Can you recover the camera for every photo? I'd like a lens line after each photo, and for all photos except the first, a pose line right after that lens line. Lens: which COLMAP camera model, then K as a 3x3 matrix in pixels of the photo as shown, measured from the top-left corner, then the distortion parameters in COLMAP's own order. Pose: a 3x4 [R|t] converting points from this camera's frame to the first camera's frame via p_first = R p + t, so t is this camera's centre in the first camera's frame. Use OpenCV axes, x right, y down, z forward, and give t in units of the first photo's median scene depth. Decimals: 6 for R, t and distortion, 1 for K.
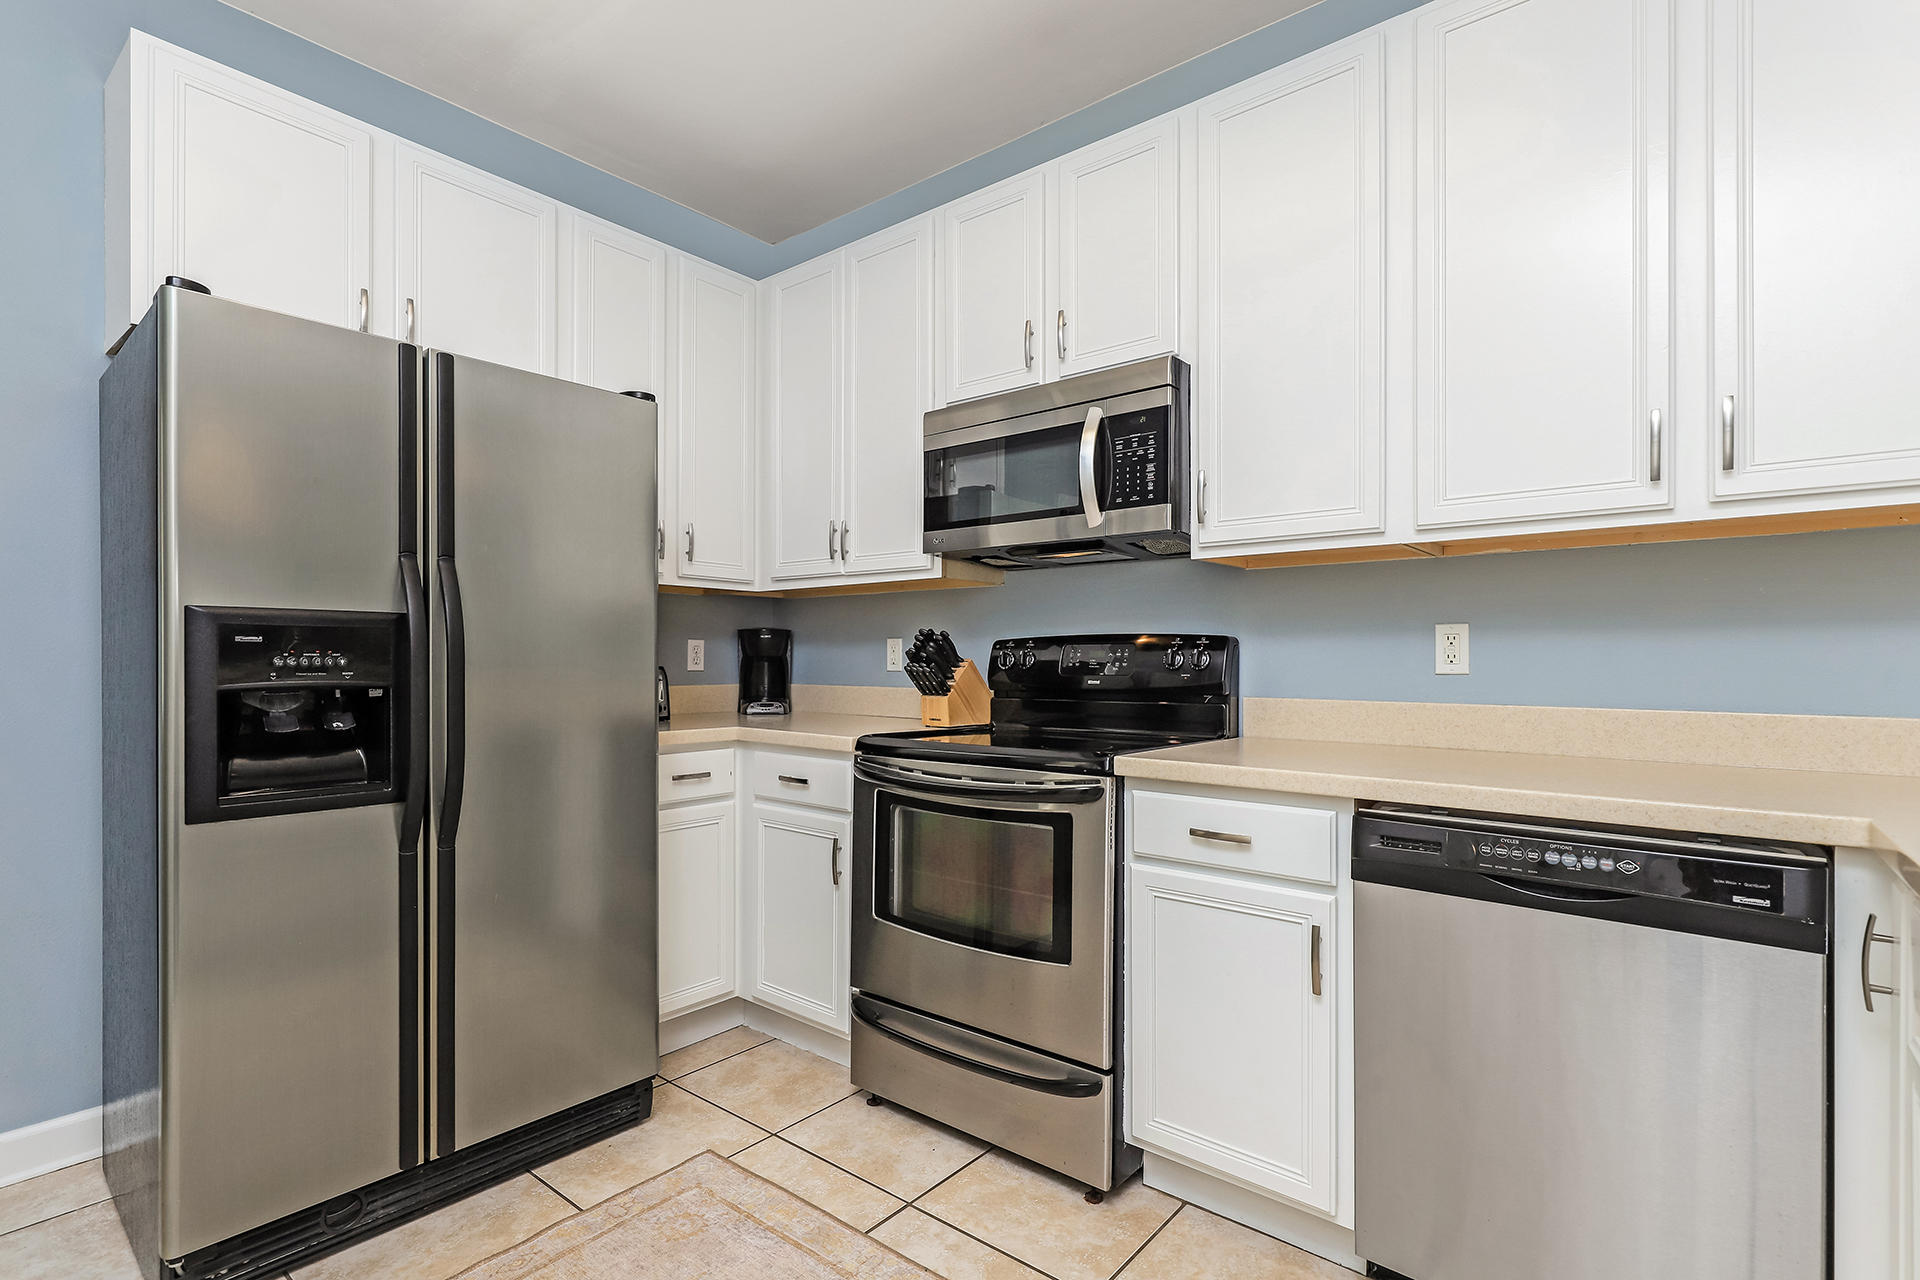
lens RADIAL K [[902.9, 0, 963.9], [0, 902.9, 669.5], [0, 0, 1]] dist [0.000690, 0.000124]
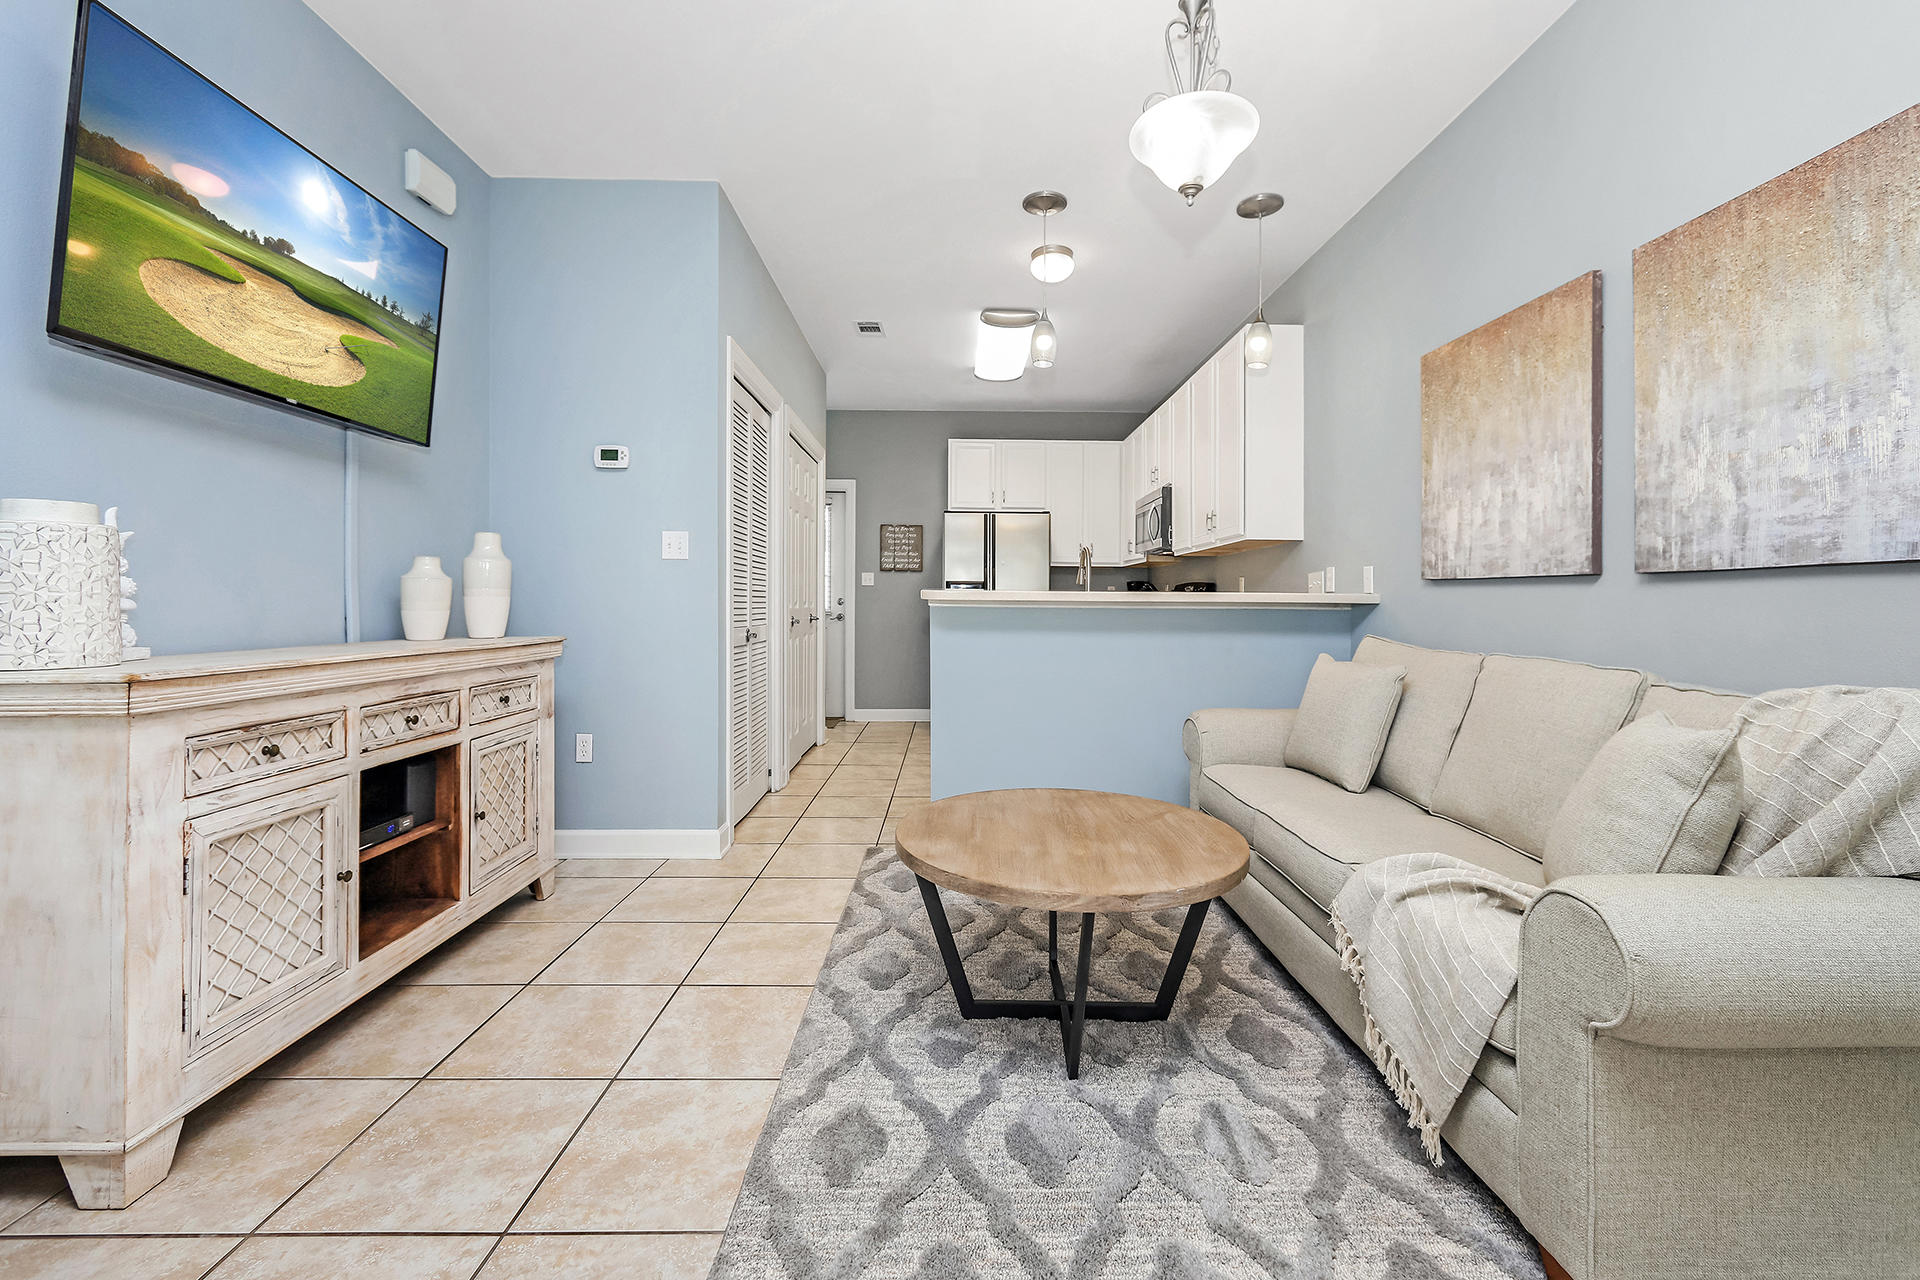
lens RADIAL K [[832.4, 0, 997.8], [0, 832.4, 607.7], [0, 0, 1]] dist [0.002615, 0.001550]
pose [[0.662597, -0.000615, -0.748976, 1.885455], [0.000231, 1.000000, -0.000616, 0.042921], [0.748976, 0.000235, 0.662597, -1.176527]]
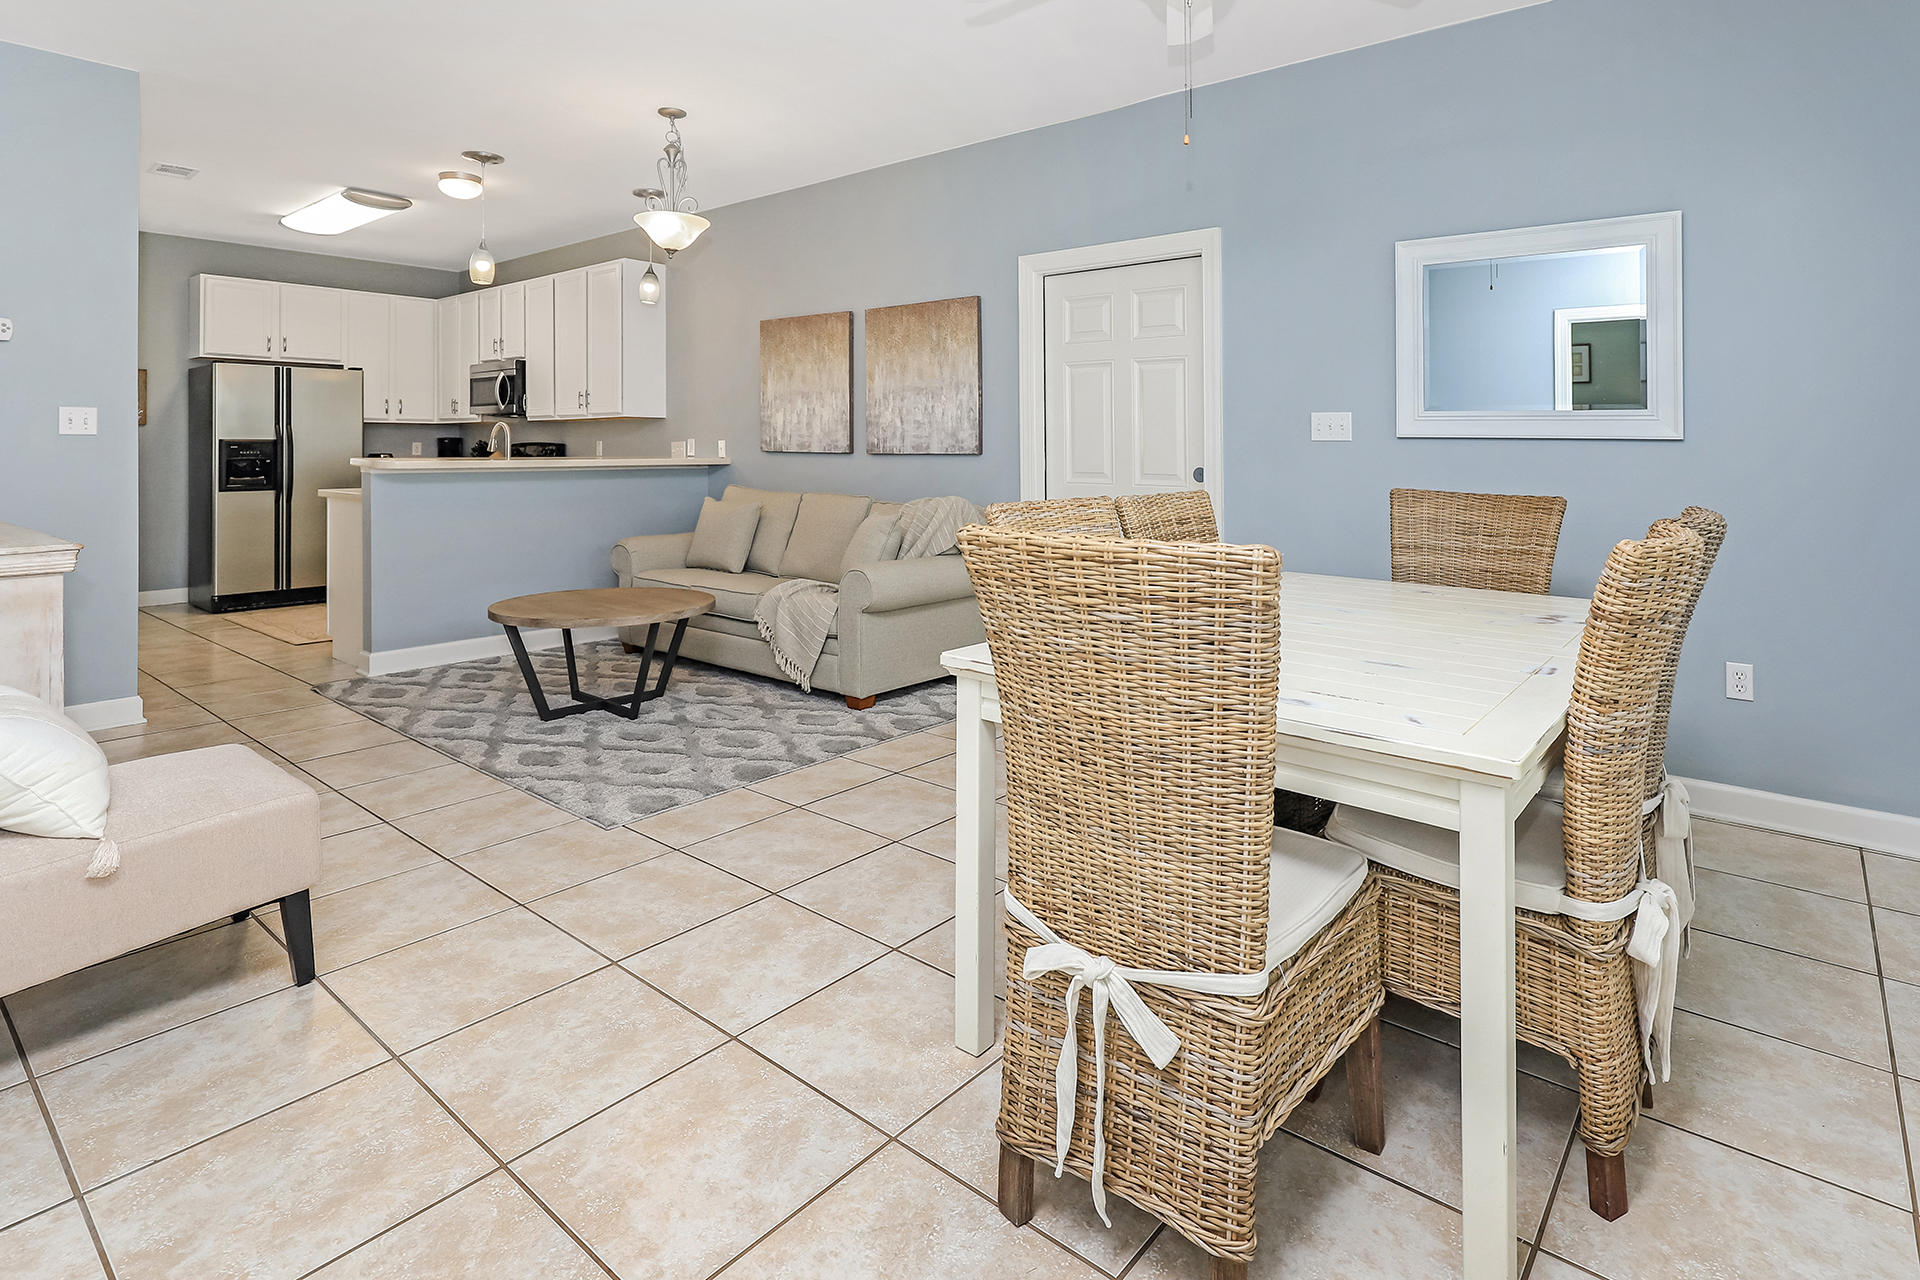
lens RADIAL K [[1006.8, 0, 1020.6], [0, 1006.8, 449.8], [0, 0, 1]] dist [0.005907, 0.000505]
pose [[0.999958, -0.000339, 0.009188, 2.036538], [0.000383, 0.999988, -0.004872, 0.001290], [-0.009186, 0.004875, 0.999946, -2.697753]]
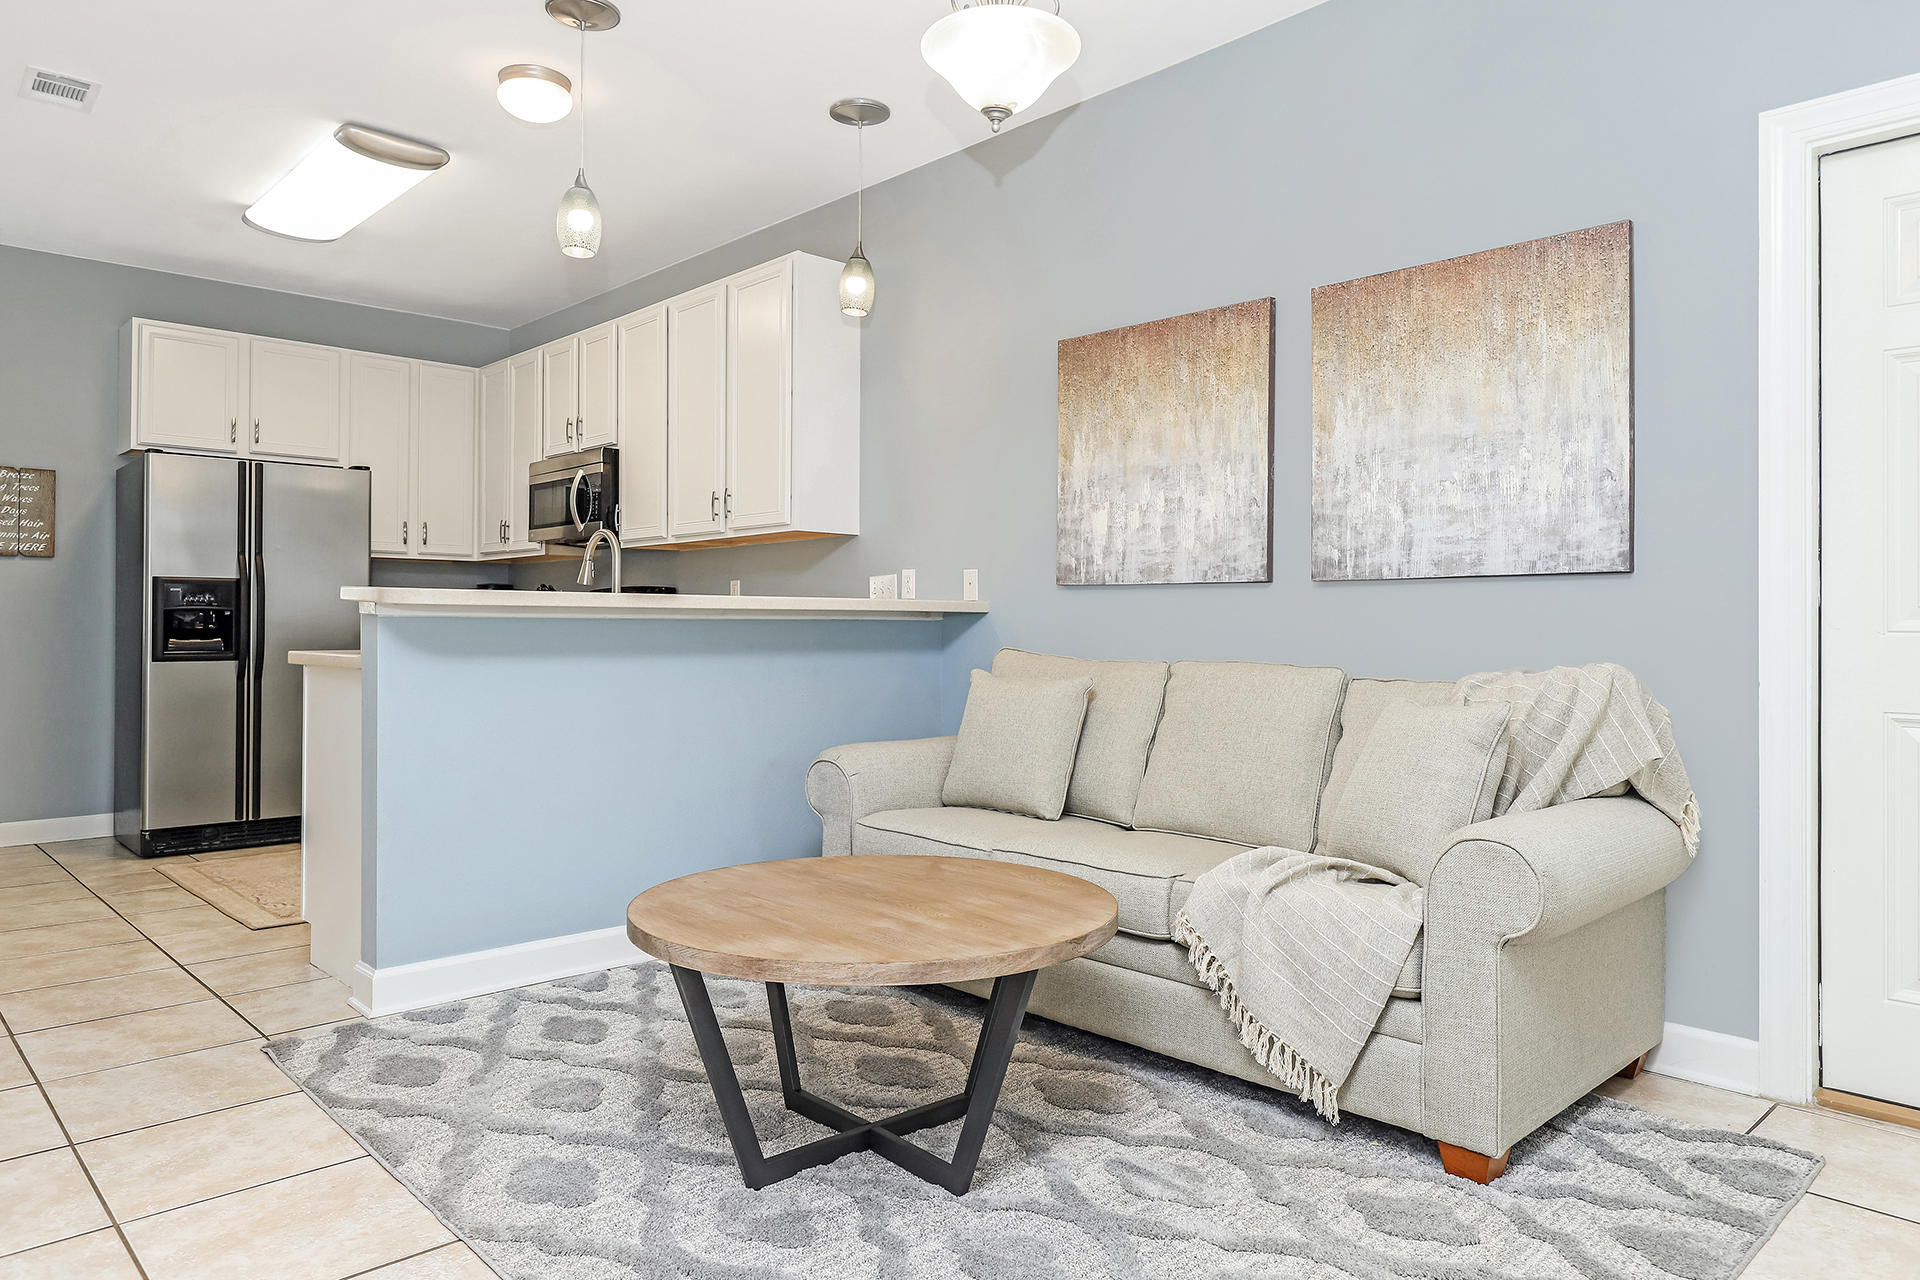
lens RADIAL K [[1241.1, 0, 977.9], [0, 1241.1, 619.3], [0, 0, 1]] dist [0.002651, 0.000100]
pose [[0.993023, -0.001733, -0.117912, 1.376174], [-0.000106, 0.999879, -0.015587, 0.077131], [0.117925, 0.015491, 0.992902, -1.629610]]
